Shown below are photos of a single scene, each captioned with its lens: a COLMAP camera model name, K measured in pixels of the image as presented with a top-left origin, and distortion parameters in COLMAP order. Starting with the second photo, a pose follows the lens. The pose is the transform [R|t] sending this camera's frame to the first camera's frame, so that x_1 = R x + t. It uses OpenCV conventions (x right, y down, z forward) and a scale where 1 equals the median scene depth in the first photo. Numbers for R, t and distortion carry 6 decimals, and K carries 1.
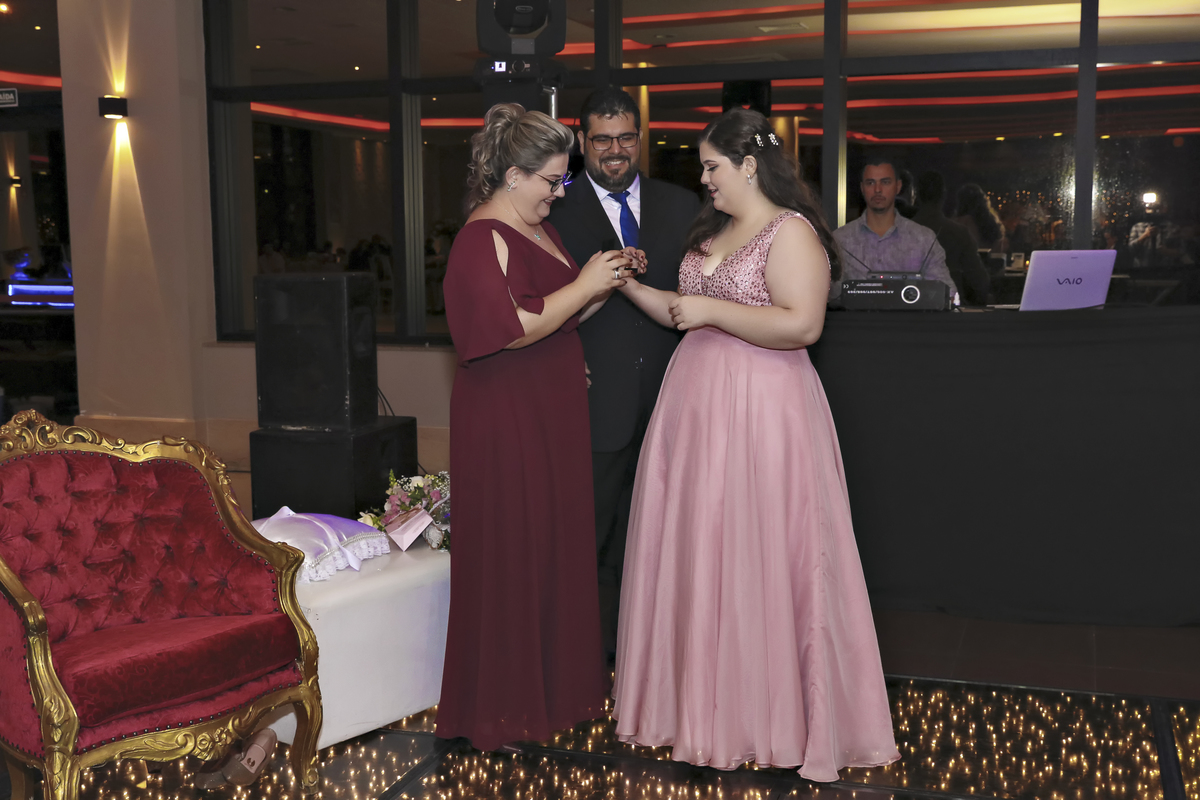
lens RADIAL K [[1478.4, 0, 600.5], [0, 1478.4, 398.6], [0, 0, 1]] dist [-0.059263, 0.000000]
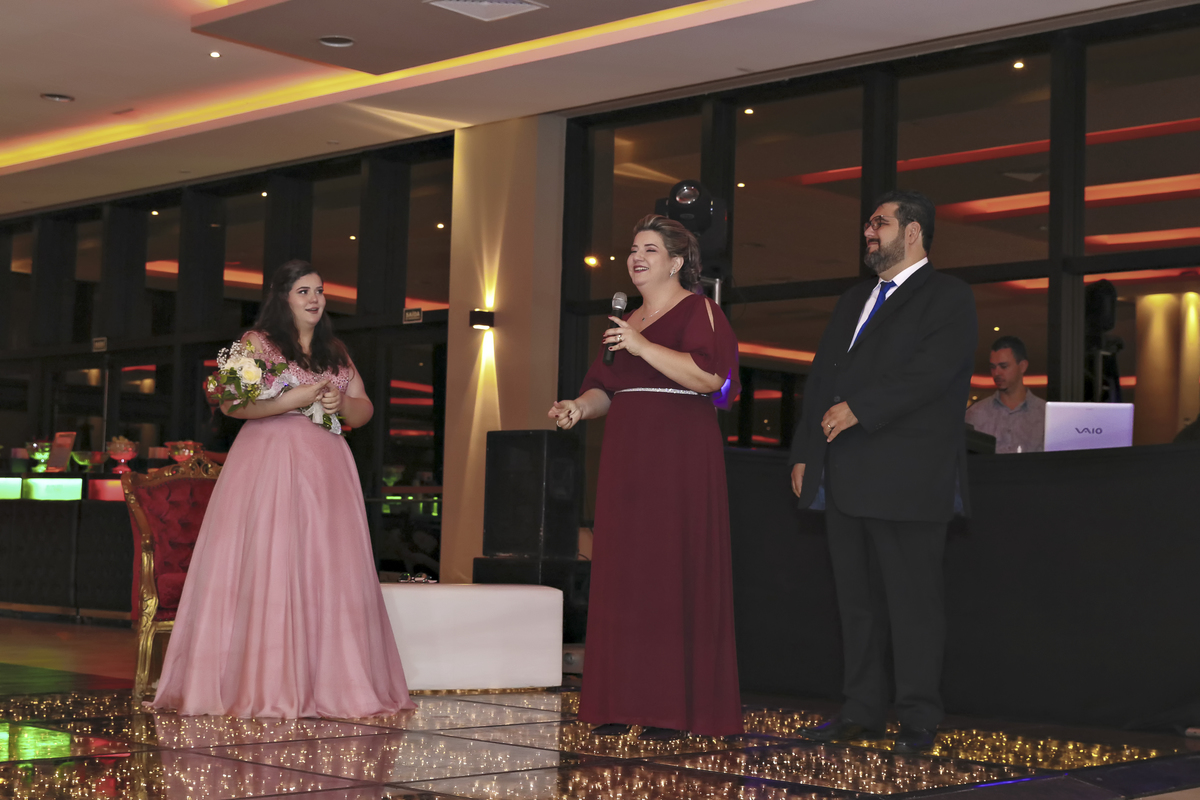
lens RADIAL K [[1952.3, 0, 604.7], [0, 1952.3, 390.4], [0, 0, 1]] dist [0.059666, 0.000000]
pose [[0.916608, 0.006051, -0.399742, 0.494917], [-0.084489, 0.980234, -0.178894, 0.162580], [0.390758, 0.197750, 0.899001, -0.431952]]
